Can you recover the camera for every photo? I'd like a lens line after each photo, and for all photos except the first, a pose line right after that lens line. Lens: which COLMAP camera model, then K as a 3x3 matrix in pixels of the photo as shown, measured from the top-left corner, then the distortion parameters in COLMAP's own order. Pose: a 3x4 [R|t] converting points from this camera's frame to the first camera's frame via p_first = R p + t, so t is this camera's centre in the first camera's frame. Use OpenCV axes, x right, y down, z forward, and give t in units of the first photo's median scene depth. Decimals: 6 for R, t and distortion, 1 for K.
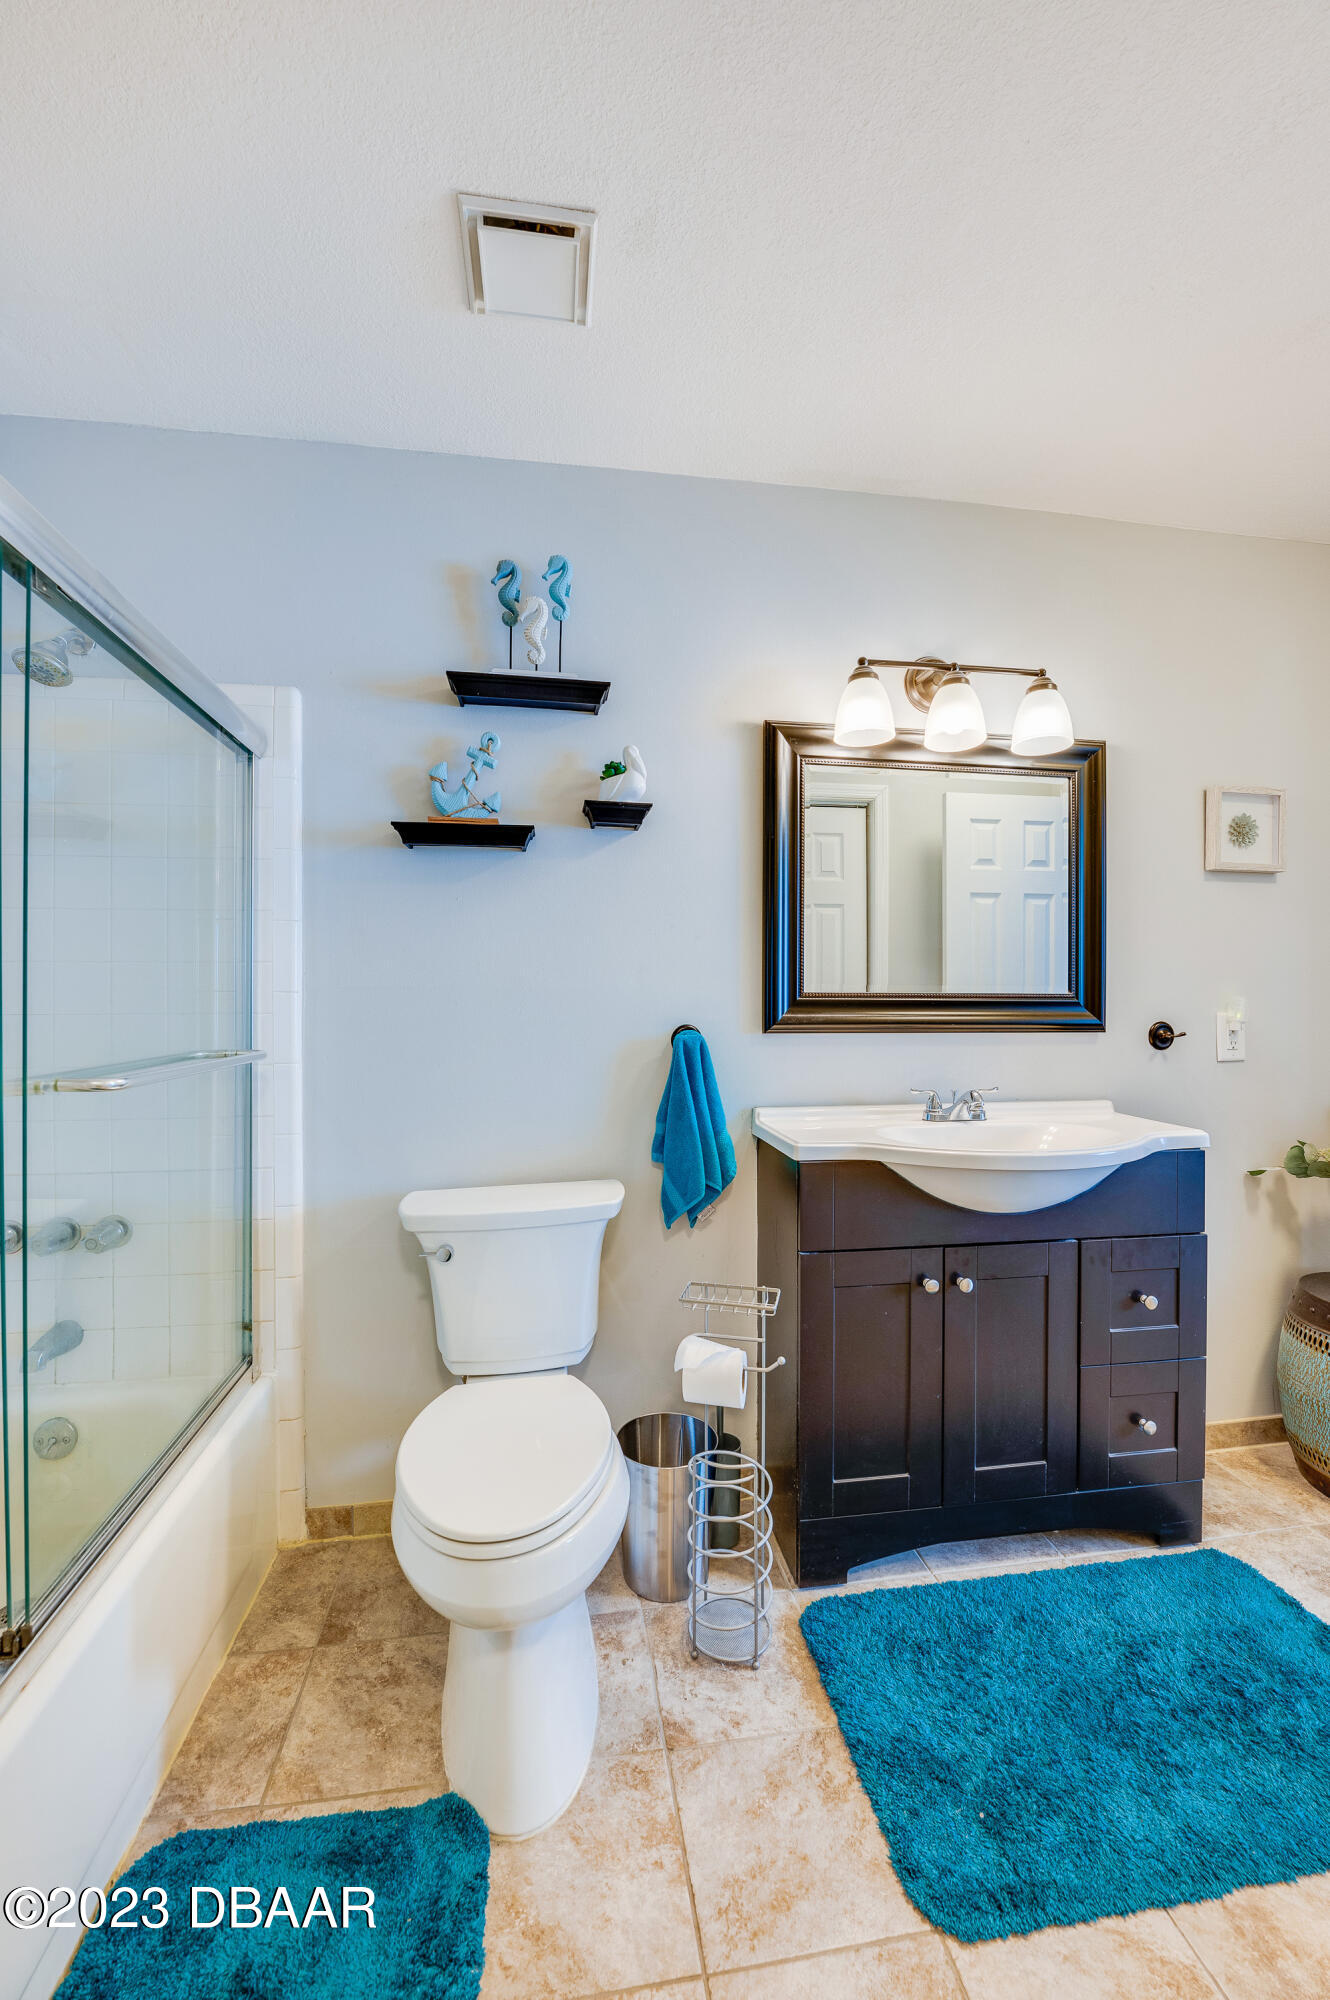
lens RADIAL K [[813.5, 0, 670.0], [0, 813.5, 992.4], [0, 0, 1]] dist [-0.002025, -0.000510]
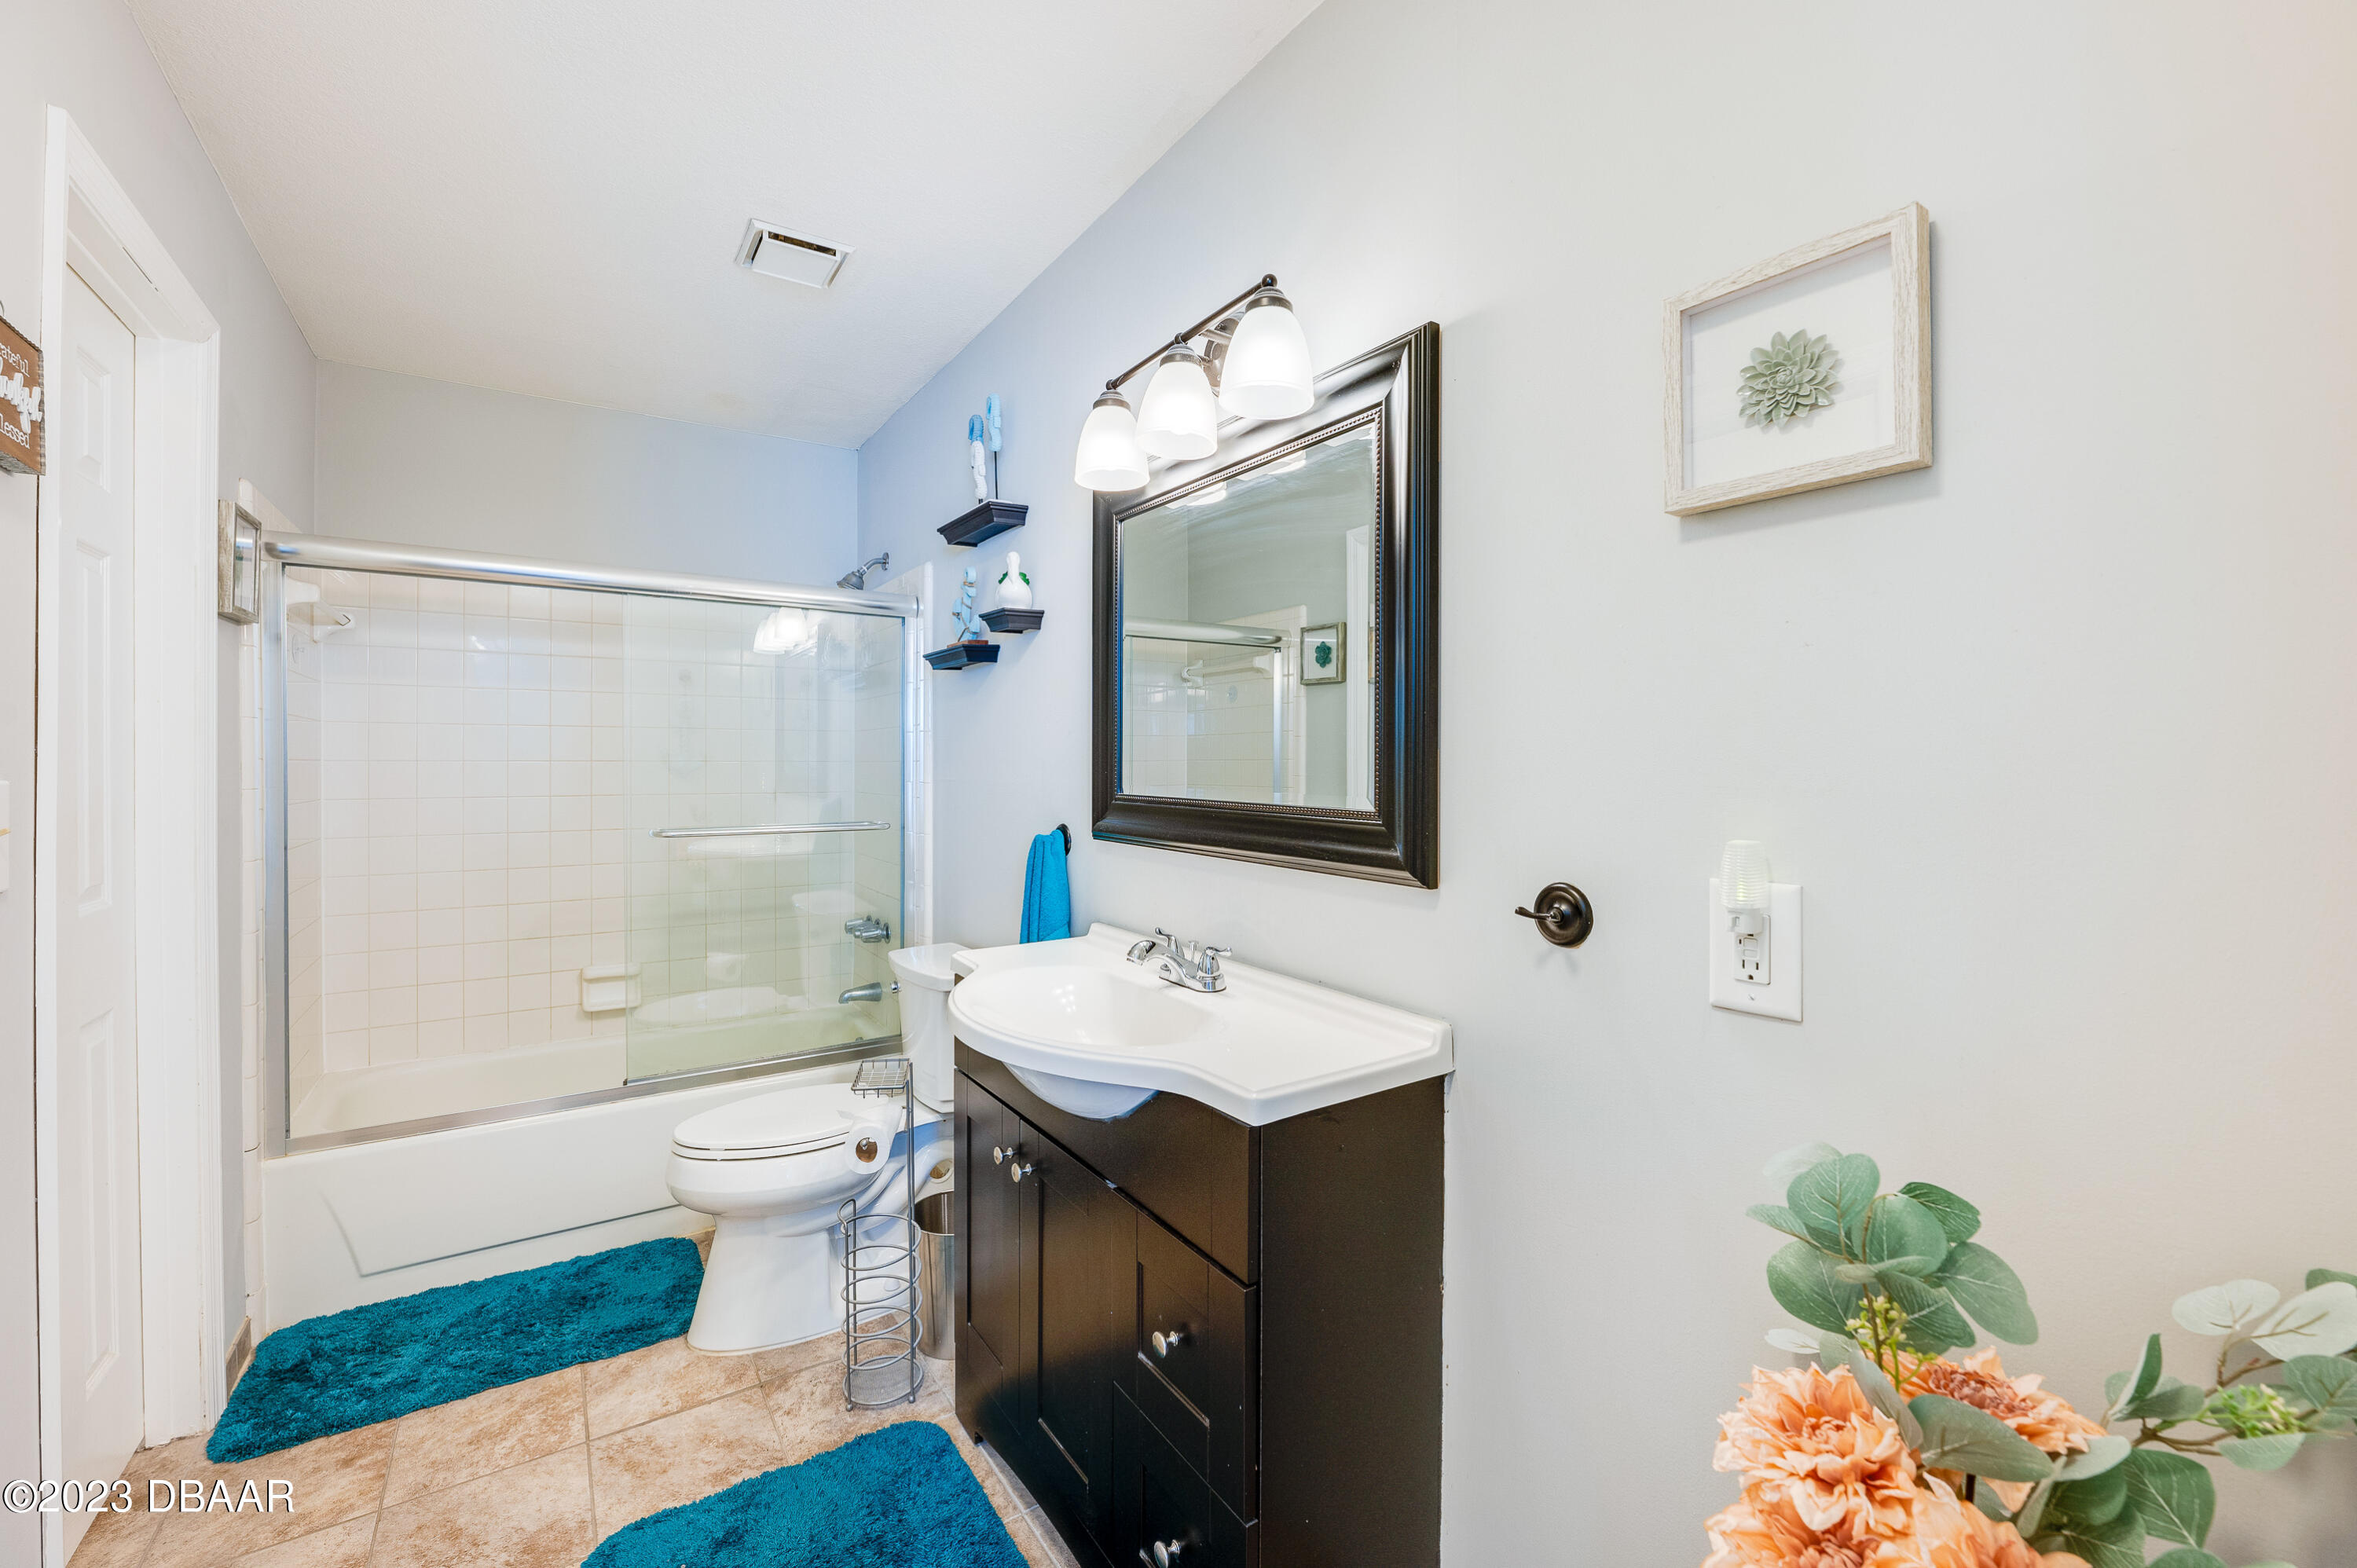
lens RADIAL K [[958.6, 0, 1179.4], [0, 958.6, 778.0], [0, 0, 1]] dist [-0.002025, -0.000510]
pose [[0.415052, 0.007392, -0.909768, 1.107106], [-0.001067, 0.999970, 0.007638, -0.028831], [0.909797, -0.002199, 0.415047, 0.655605]]
